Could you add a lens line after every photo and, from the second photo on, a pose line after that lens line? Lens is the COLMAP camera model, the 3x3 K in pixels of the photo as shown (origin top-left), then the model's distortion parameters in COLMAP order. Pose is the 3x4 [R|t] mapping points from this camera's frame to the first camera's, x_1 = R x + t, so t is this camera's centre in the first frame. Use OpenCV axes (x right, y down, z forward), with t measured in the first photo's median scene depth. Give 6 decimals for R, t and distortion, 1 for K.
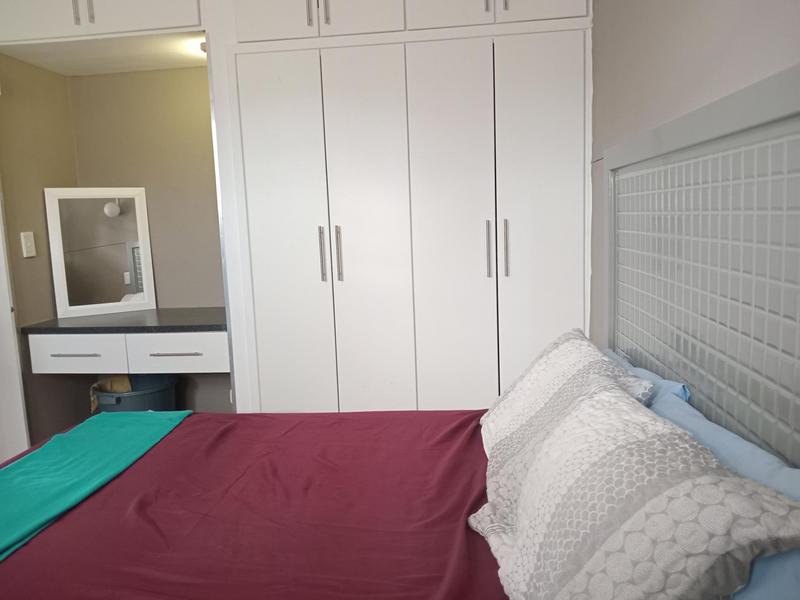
lens RADIAL K [[597.9, 0, 402.3], [0, 597.9, 292.7], [0, 0, 1]] dist [0.002025, -0.013541]
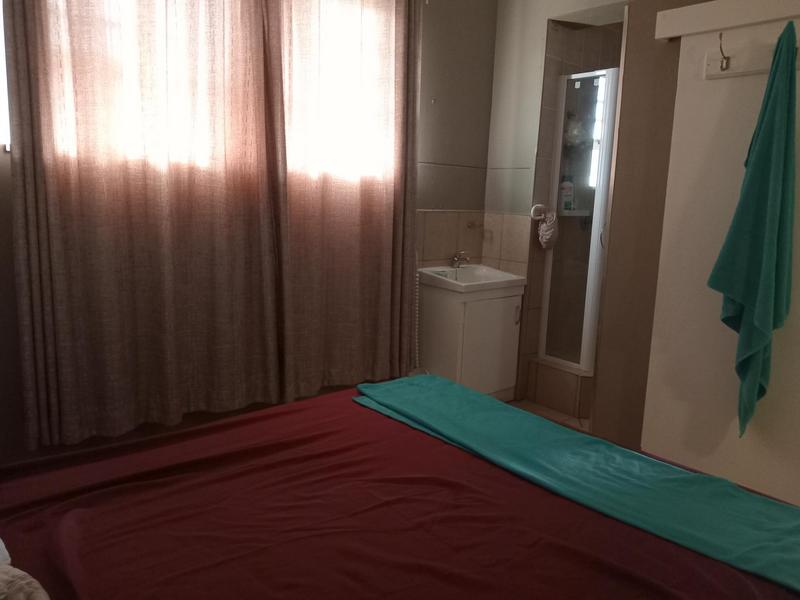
lens RADIAL K [[597.9, 0, 402.3], [0, 597.9, 292.7], [0, 0, 1]] dist [0.002025, -0.013541]
pose [[-0.675083, 0.128138, -0.726528, 0.257387], [-0.103832, 0.958495, 0.265529, -0.174091], [0.730398, 0.254692, -0.633759, 1.318182]]
